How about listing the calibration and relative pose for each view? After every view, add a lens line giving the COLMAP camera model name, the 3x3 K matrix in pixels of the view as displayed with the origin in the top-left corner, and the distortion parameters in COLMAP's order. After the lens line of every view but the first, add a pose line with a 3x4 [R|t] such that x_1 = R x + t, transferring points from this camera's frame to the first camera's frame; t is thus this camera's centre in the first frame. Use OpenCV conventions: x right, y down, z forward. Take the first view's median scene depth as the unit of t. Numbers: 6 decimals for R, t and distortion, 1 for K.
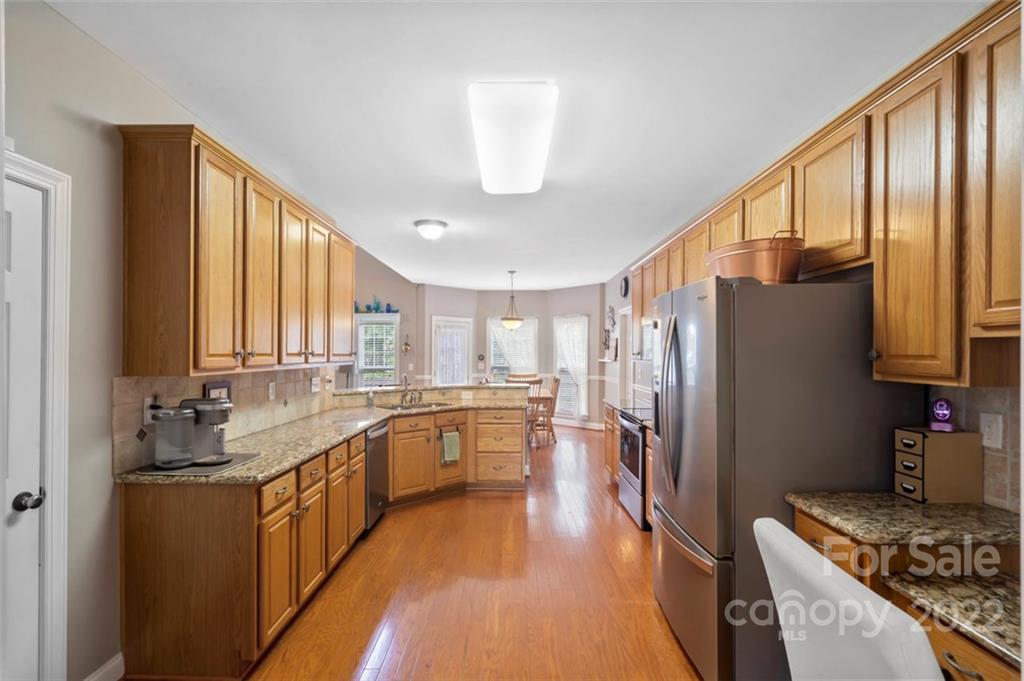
lens RADIAL K [[469.7, 0, 510.0], [0, 469.7, 354.6], [0, 0, 1]] dist [-0.004081, 0.000064]
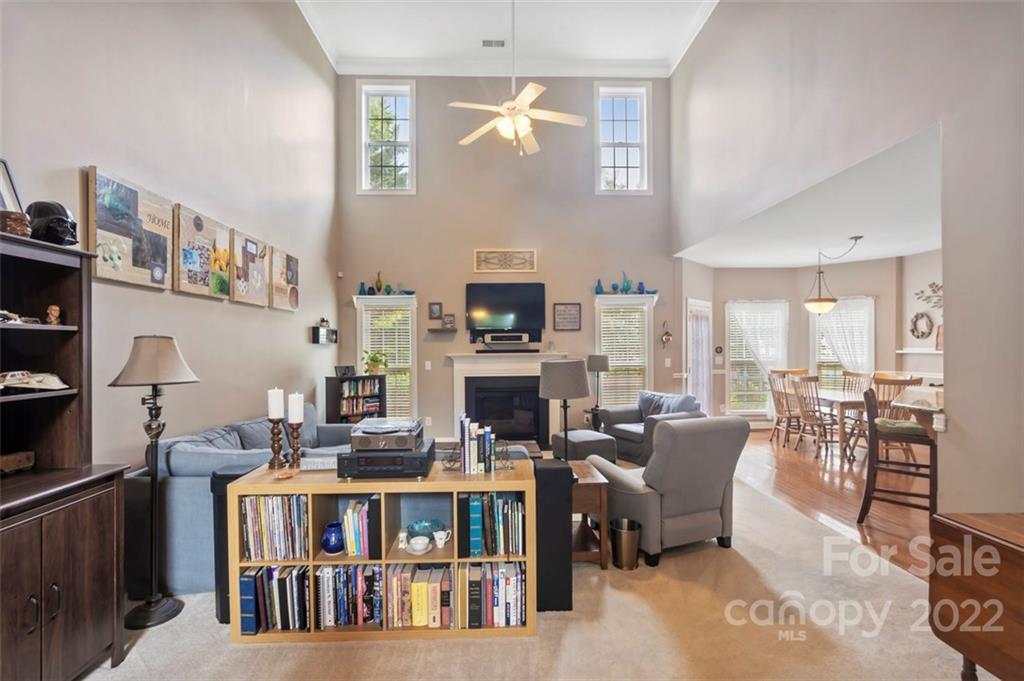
lens RADIAL K [[468.2, 0, 506.8], [0, 468.2, 345.3], [0, 0, 1]] dist [-0.001971, 0.000872]
pose [[0.999171, -0.007907, 0.039937, -0.880812], [0.008004, 0.999965, -0.002275, -0.004681], [-0.039918, 0.002592, 0.999200, 0.383520]]
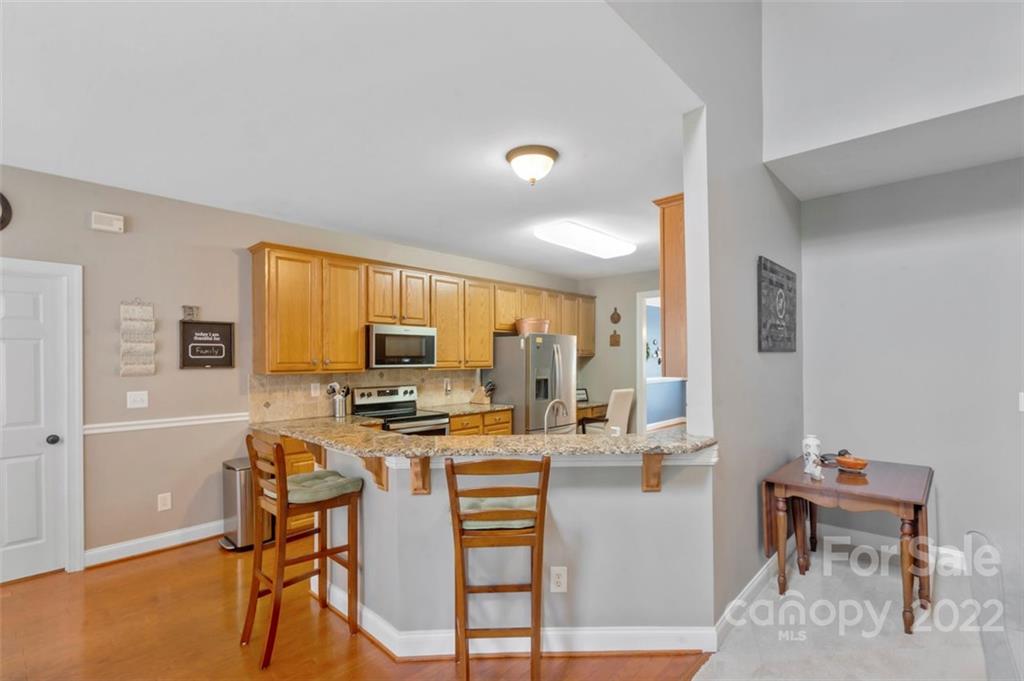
lens RADIAL K [[469.7, 0, 510.0], [0, 469.7, 354.6], [0, 0, 1]] dist [-0.004081, 0.000064]
pose [[-0.730755, 0.000217, 0.682640, -0.537556], [0.002209, 0.999995, 0.002046, -0.016752], [-0.682637, 0.003003, -0.730752, 1.368786]]
